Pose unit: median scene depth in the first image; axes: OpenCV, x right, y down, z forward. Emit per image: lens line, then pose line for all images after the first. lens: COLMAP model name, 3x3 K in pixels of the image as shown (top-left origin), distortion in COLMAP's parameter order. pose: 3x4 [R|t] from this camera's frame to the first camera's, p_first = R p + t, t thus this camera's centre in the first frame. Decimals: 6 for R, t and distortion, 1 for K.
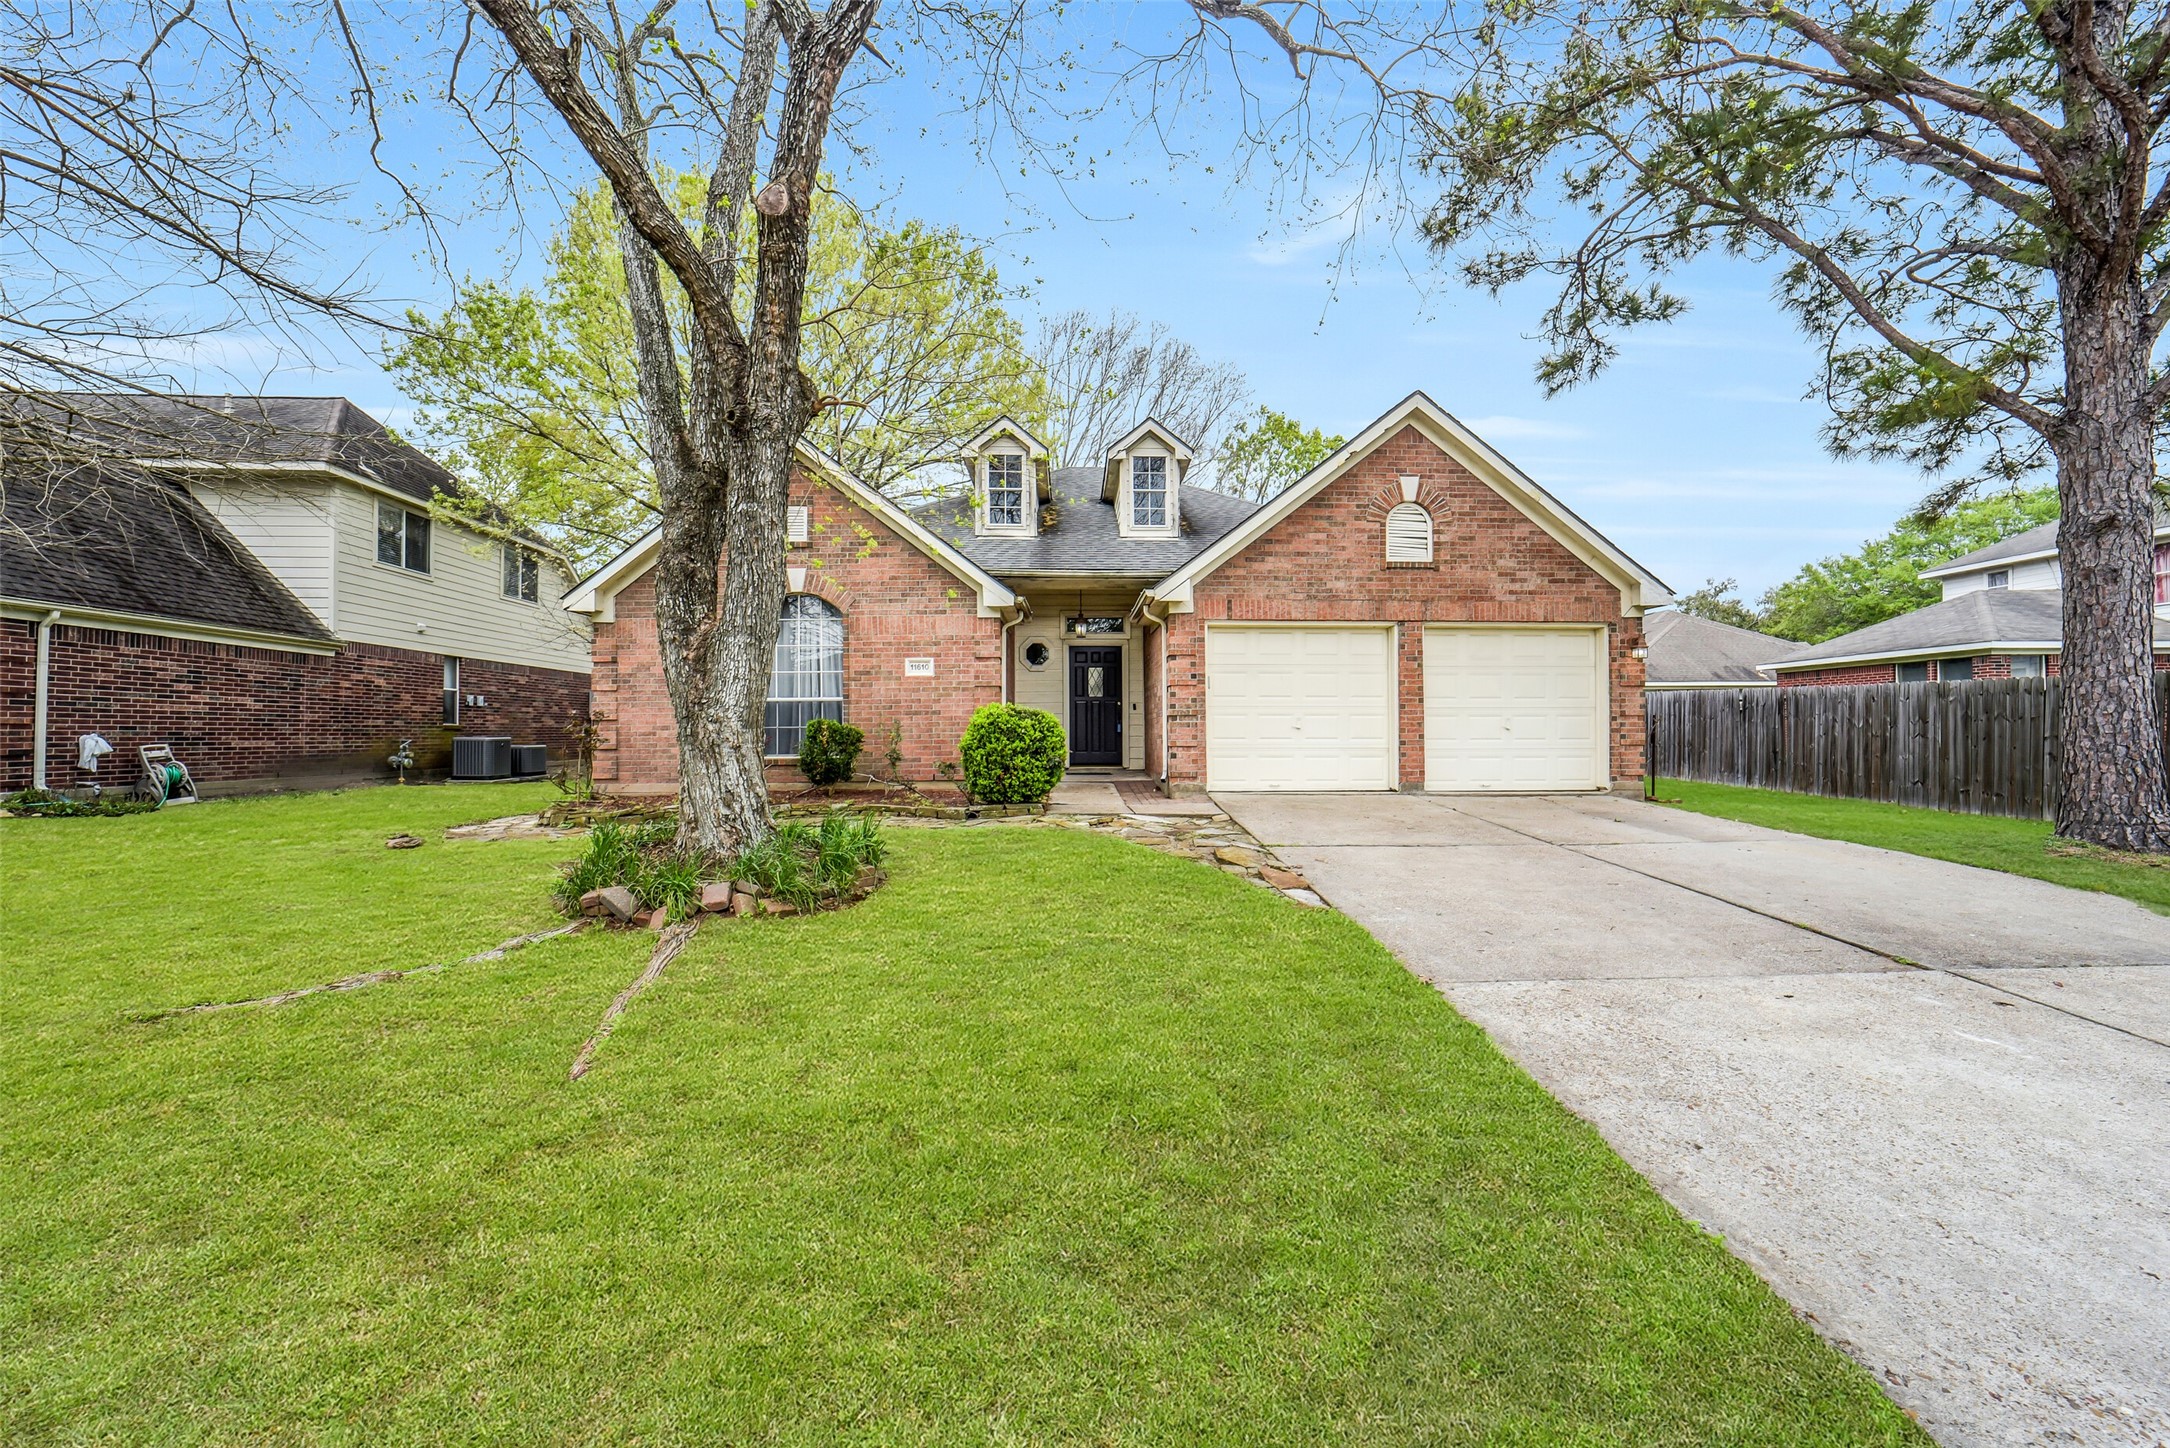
lens RADIAL K [[849.8, 0, 1077.4], [0, 849.8, 721.6], [0, 0, 1]] dist [-0.037577, 0.008315]
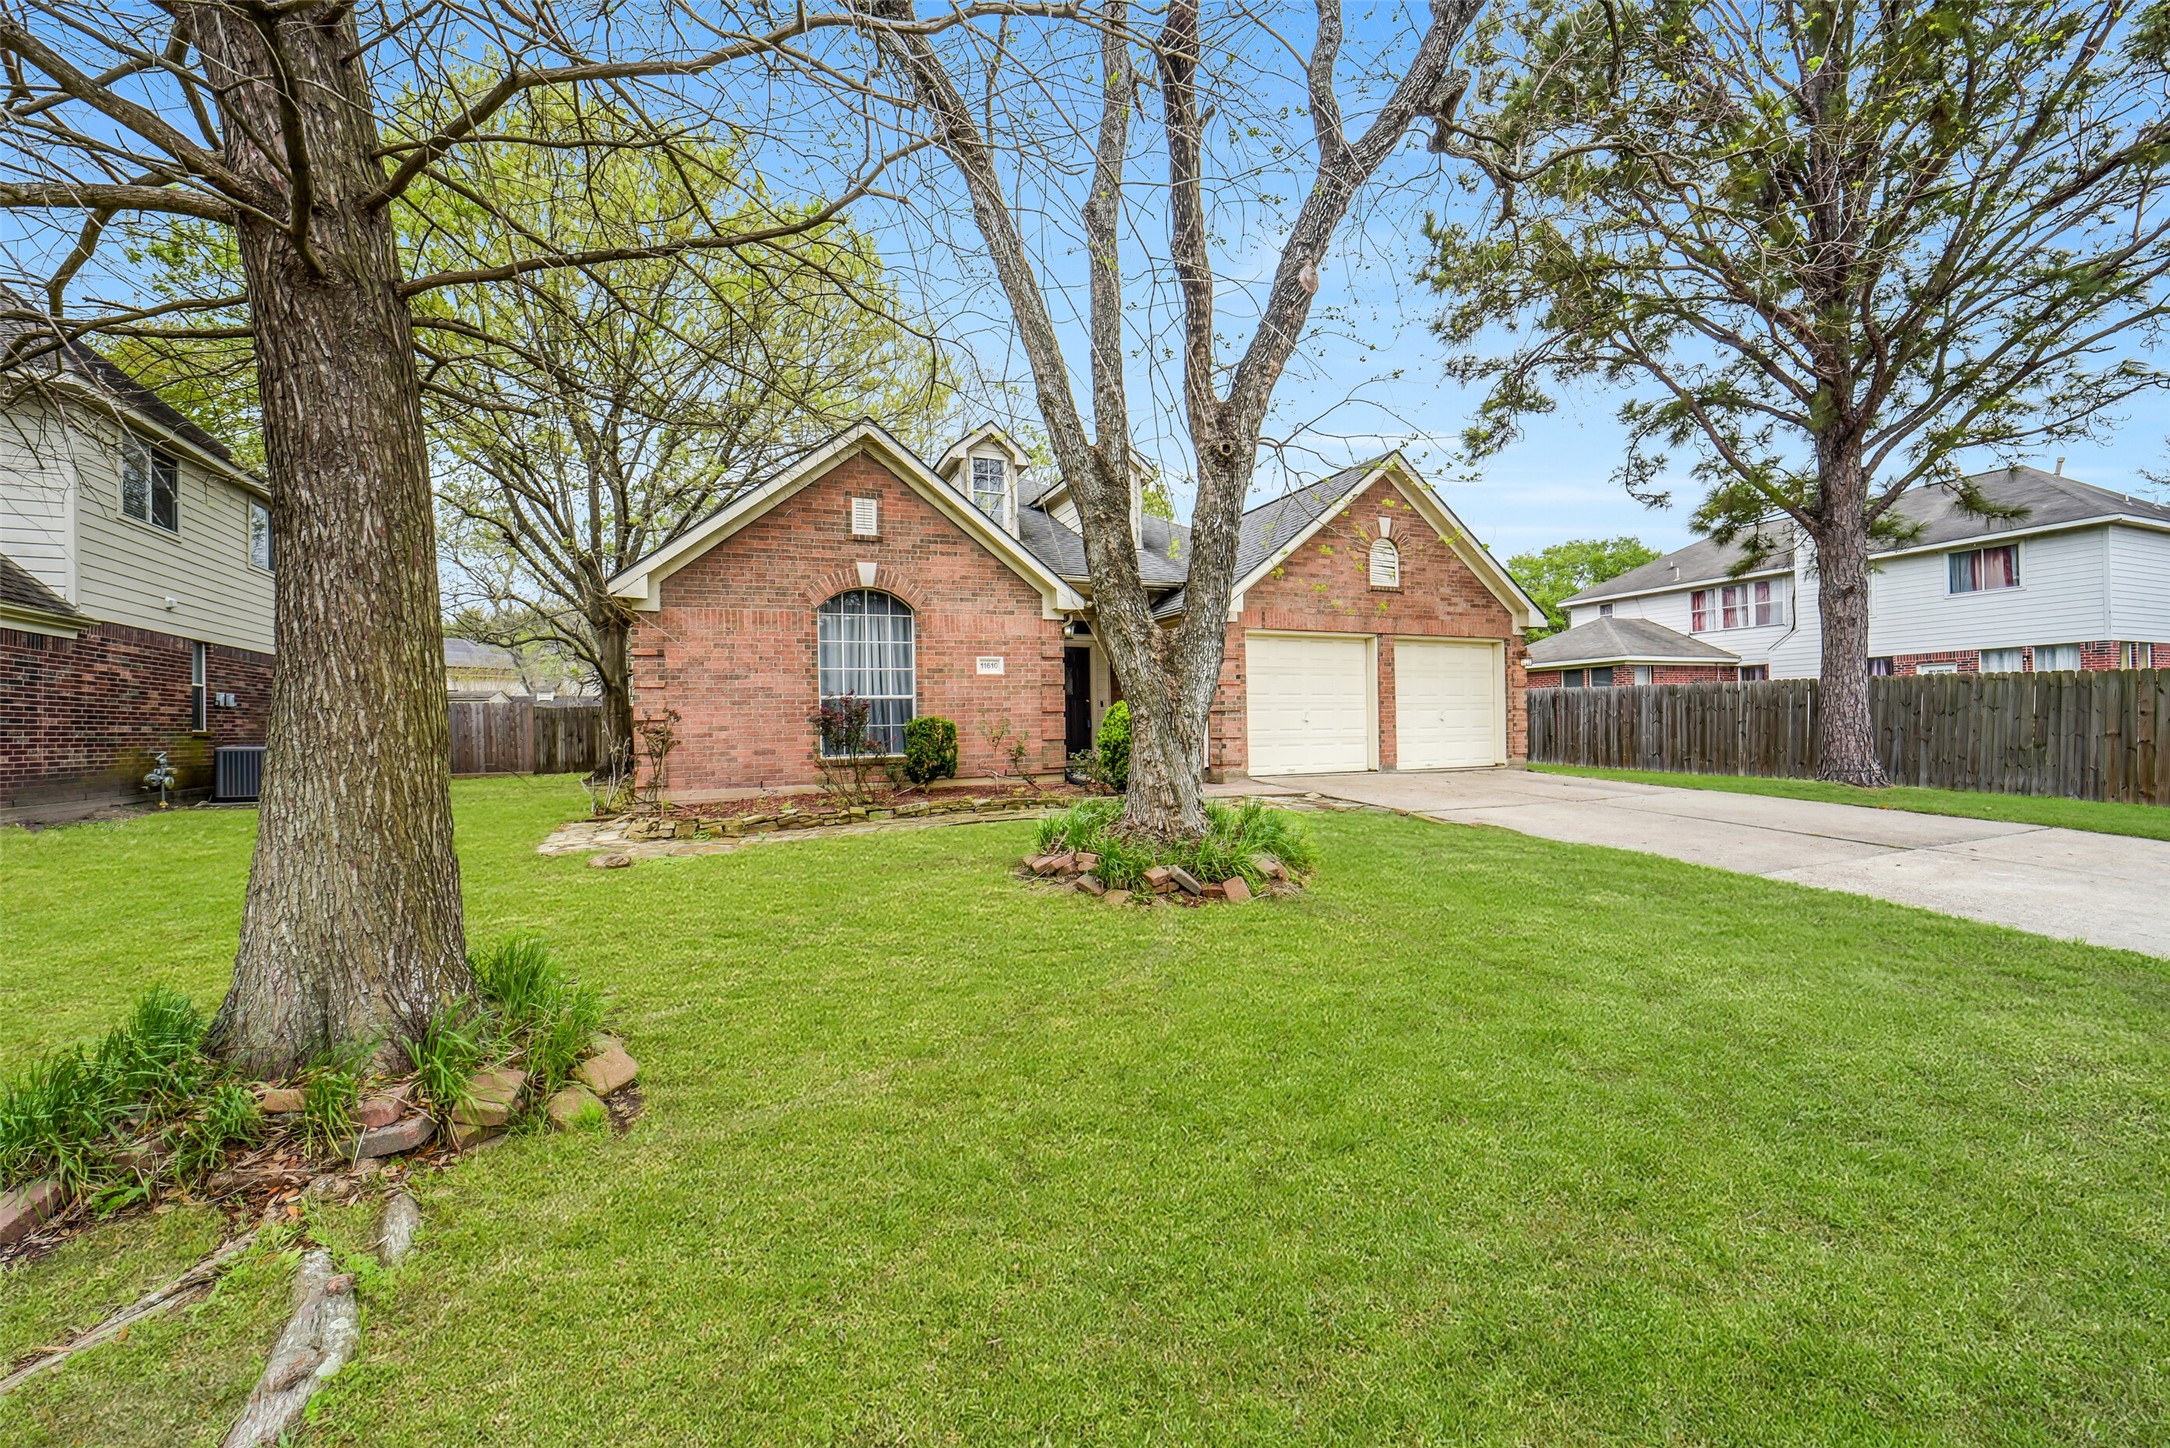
lens RADIAL K [[849.8, 0, 1093.3], [0, 849.8, 724.6], [0, 0, 1]] dist [-0.037577, 0.008315]
pose [[0.931152, -0.012176, 0.364429, -0.446981], [0.010152, 0.999921, 0.007469, 0.000678], [-0.364491, -0.003255, 0.931201, -0.002755]]
